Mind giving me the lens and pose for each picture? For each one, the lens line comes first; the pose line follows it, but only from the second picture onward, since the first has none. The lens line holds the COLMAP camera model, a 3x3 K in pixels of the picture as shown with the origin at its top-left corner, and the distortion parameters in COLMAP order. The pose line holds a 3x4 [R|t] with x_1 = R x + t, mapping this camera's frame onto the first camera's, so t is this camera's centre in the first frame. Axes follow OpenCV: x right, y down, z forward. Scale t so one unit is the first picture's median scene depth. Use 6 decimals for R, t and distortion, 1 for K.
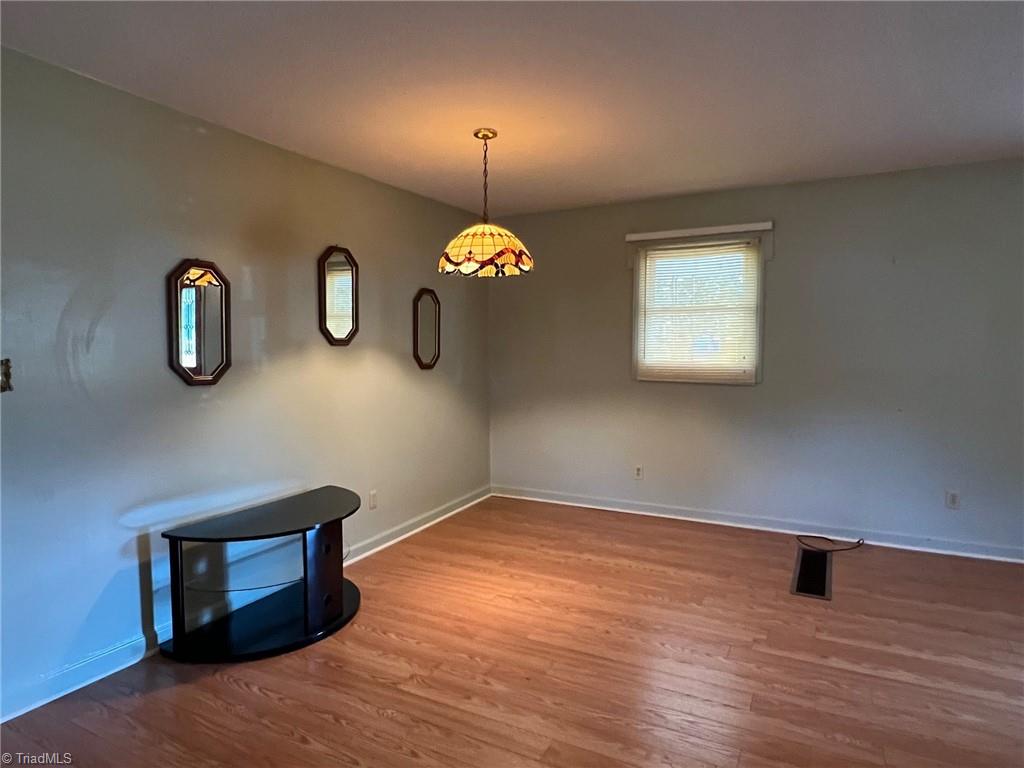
lens RADIAL K [[604.4, 0, 509.0], [0, 604.4, 387.9], [0, 0, 1]] dist [-0.002834, -0.002550]
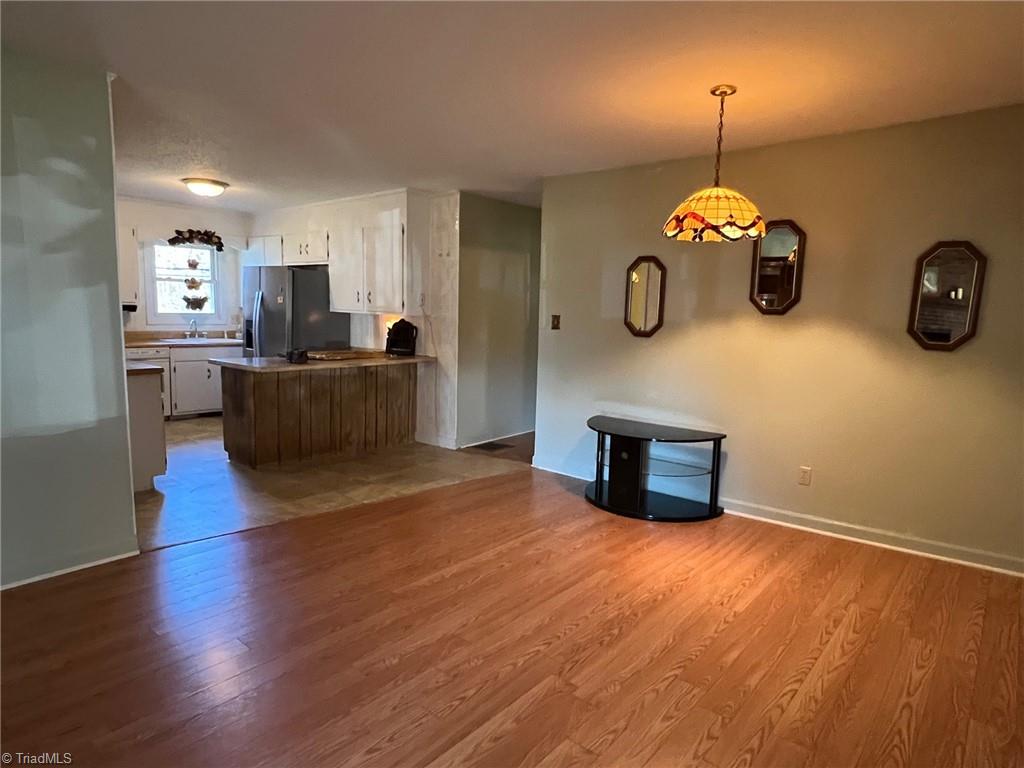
lens RADIAL K [[604.4, 0, 509.0], [0, 604.4, 387.9], [0, 0, 1]] dist [-0.002834, -0.002550]
pose [[-0.209211, 0.125445, -0.969791, 0.995665], [-0.091263, 0.984904, 0.147088, -0.065652], [0.973602, 0.119279, -0.194604, 0.892132]]
